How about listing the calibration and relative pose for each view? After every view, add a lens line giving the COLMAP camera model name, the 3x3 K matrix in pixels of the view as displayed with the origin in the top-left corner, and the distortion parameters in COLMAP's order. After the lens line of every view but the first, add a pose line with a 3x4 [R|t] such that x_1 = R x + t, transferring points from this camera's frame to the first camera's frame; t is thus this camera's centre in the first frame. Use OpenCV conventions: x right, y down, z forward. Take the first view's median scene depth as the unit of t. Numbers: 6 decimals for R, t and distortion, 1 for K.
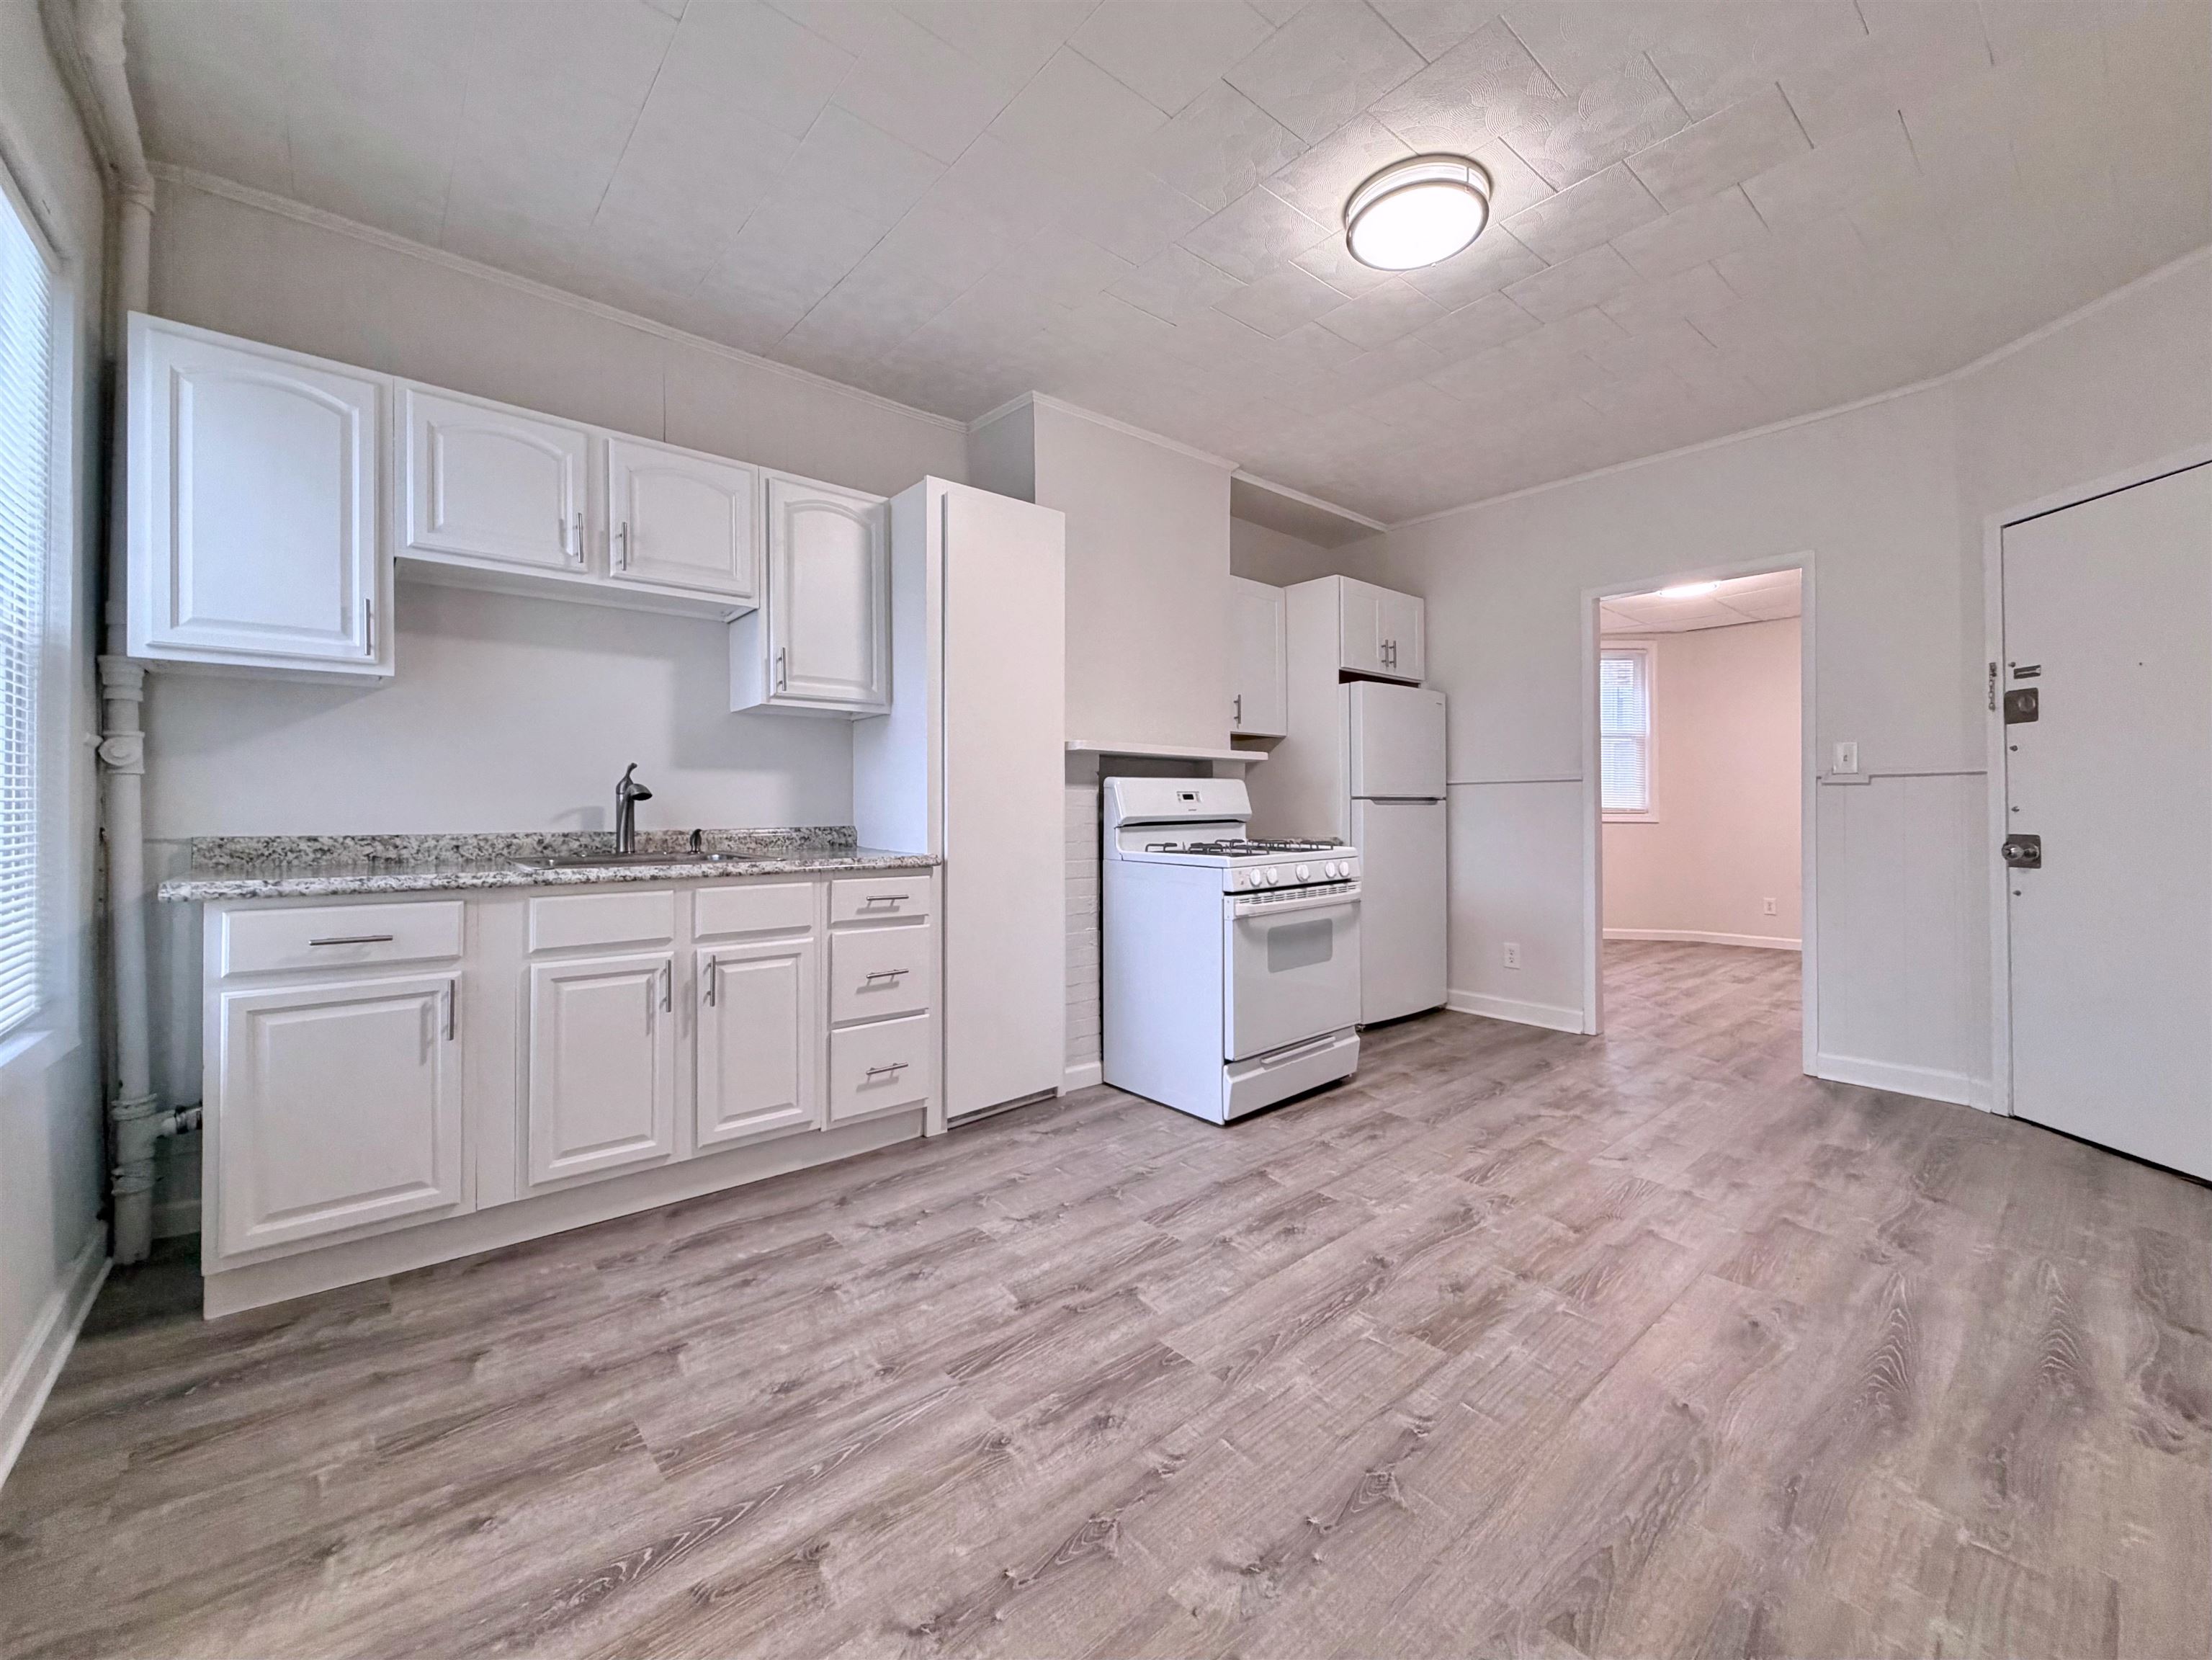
lens RADIAL K [[899.6, 0, 1110.0], [0, 899.6, 793.4], [0, 0, 1]] dist [0.000401, -0.000422]
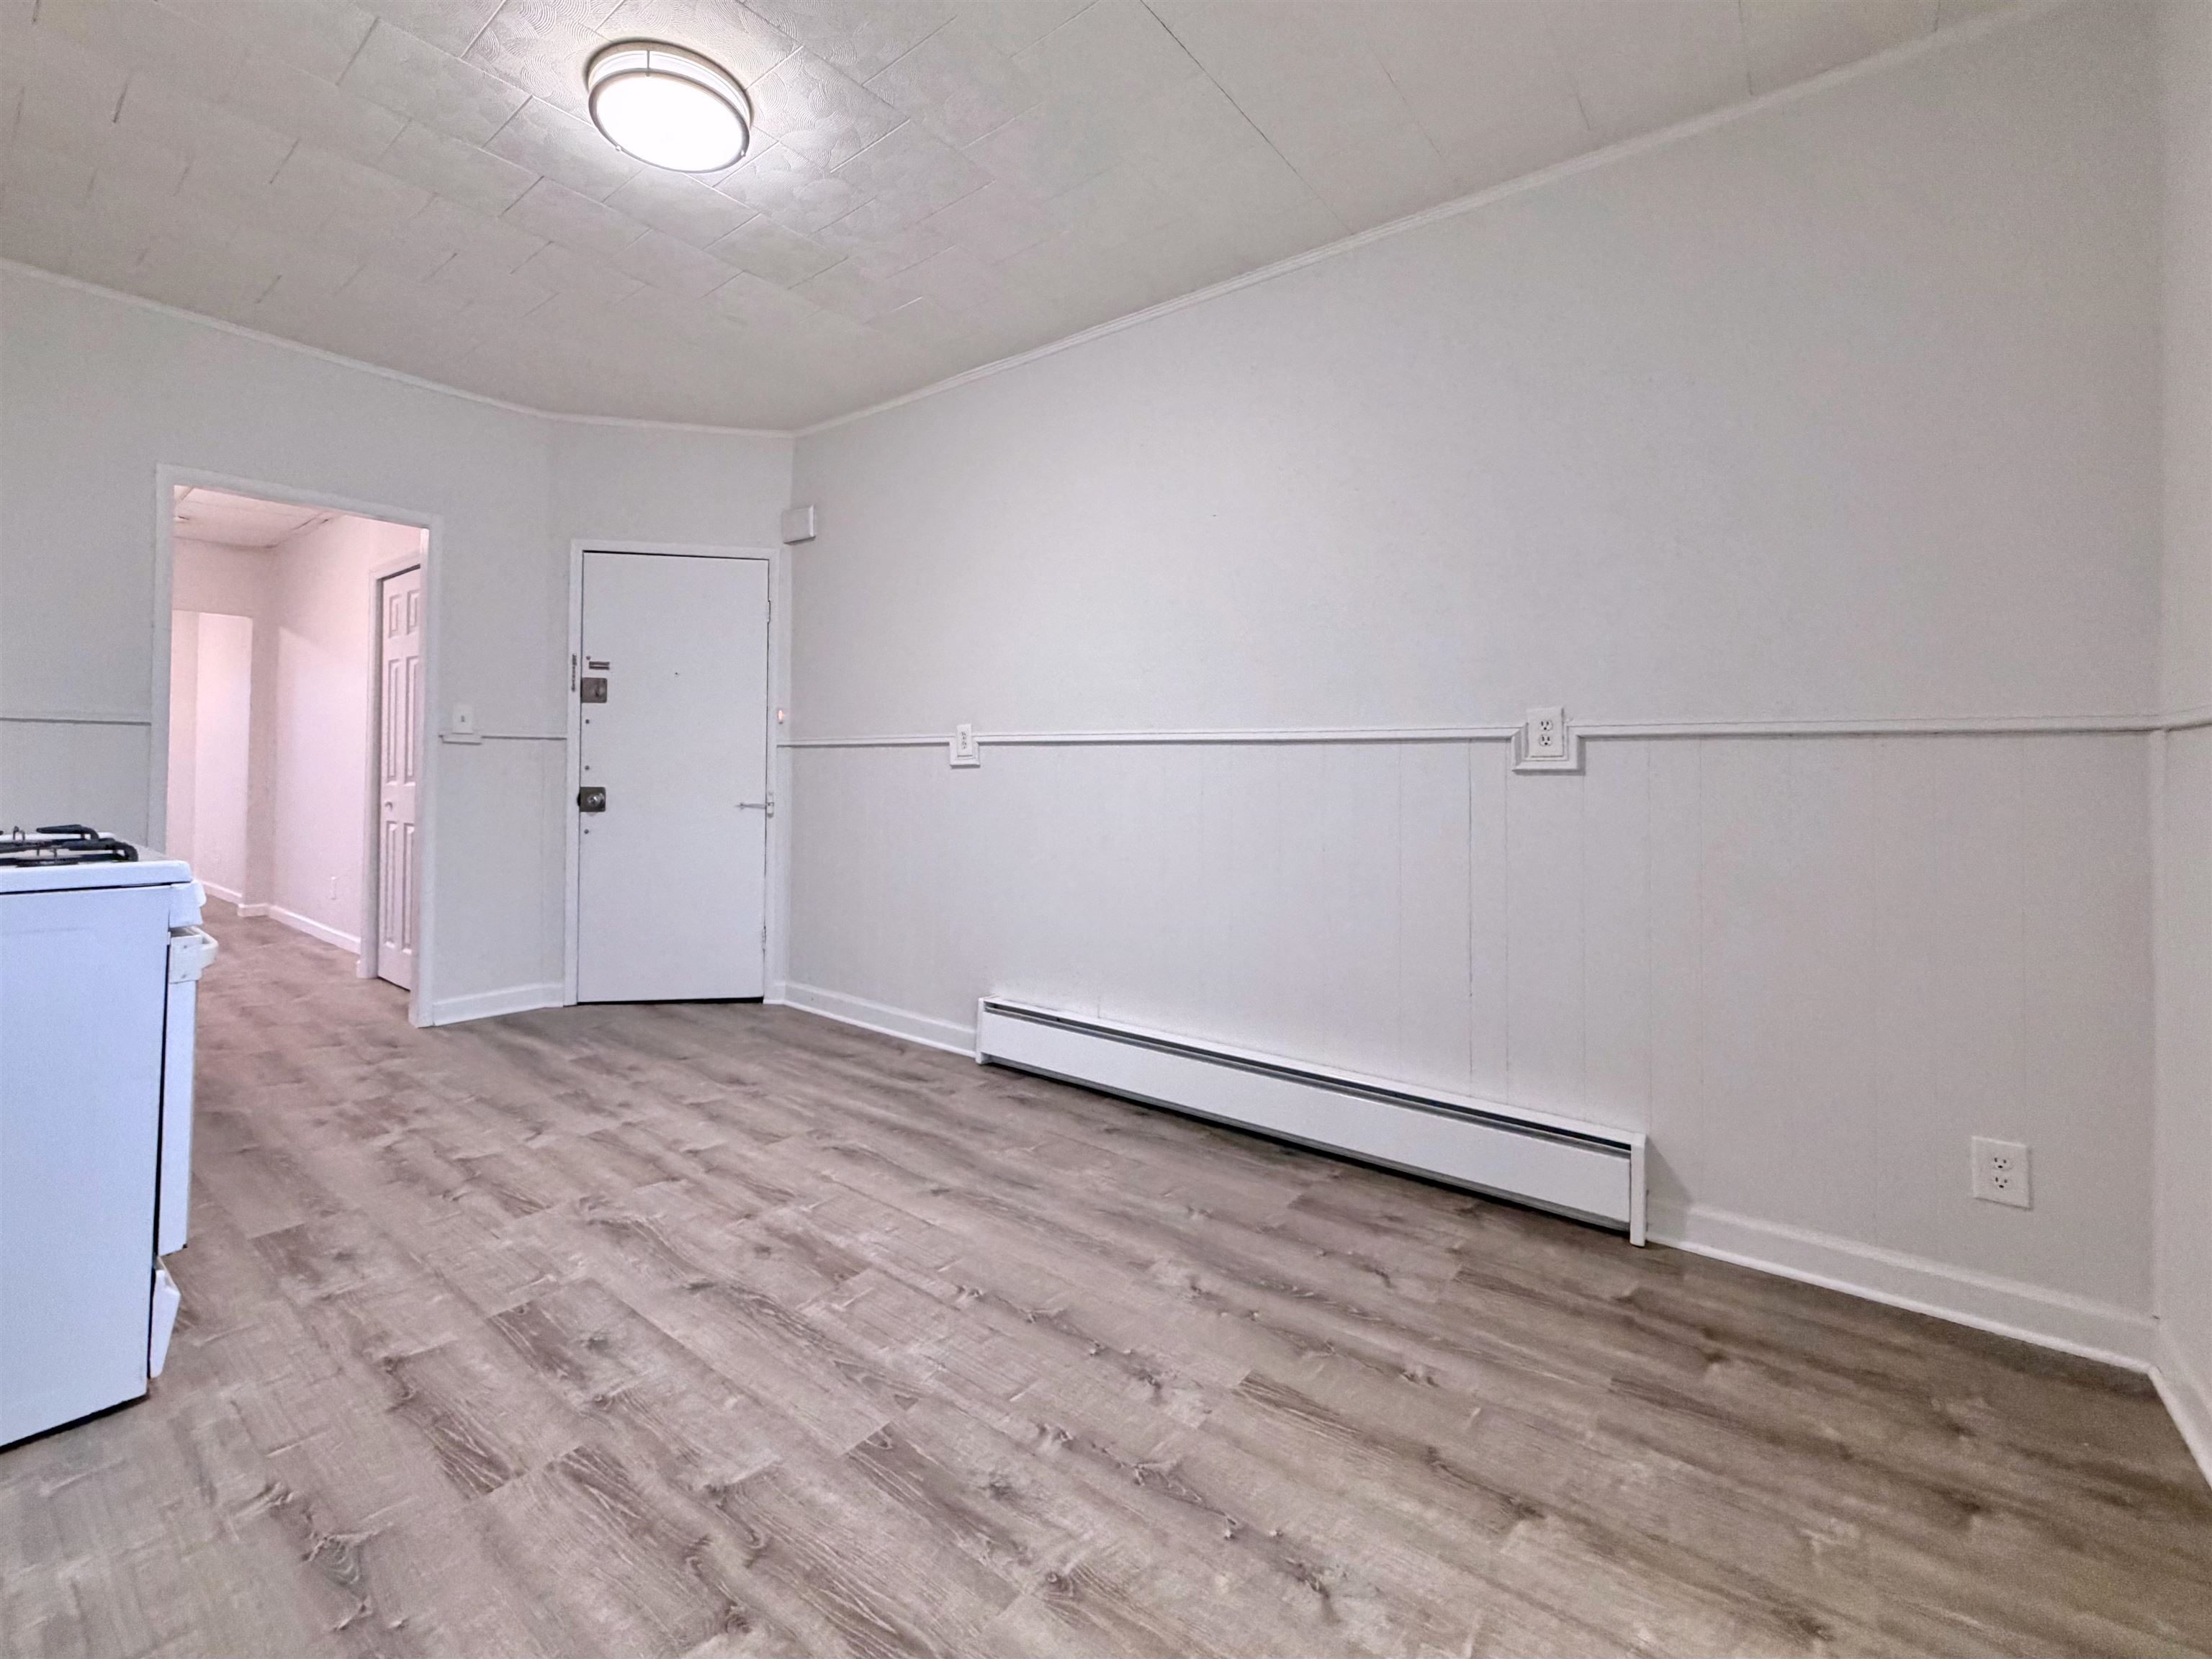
lens RADIAL K [[963.1, 0, 1028.8], [0, 963.1, 751.3], [0, 0, 1]] dist [-0.000112, 0.000122]
pose [[-0.166389, 0.016009, 0.985930, -0.639588], [-0.029169, 0.999351, -0.021150, 0.005436], [-0.985629, -0.032277, -0.165814, 0.787210]]
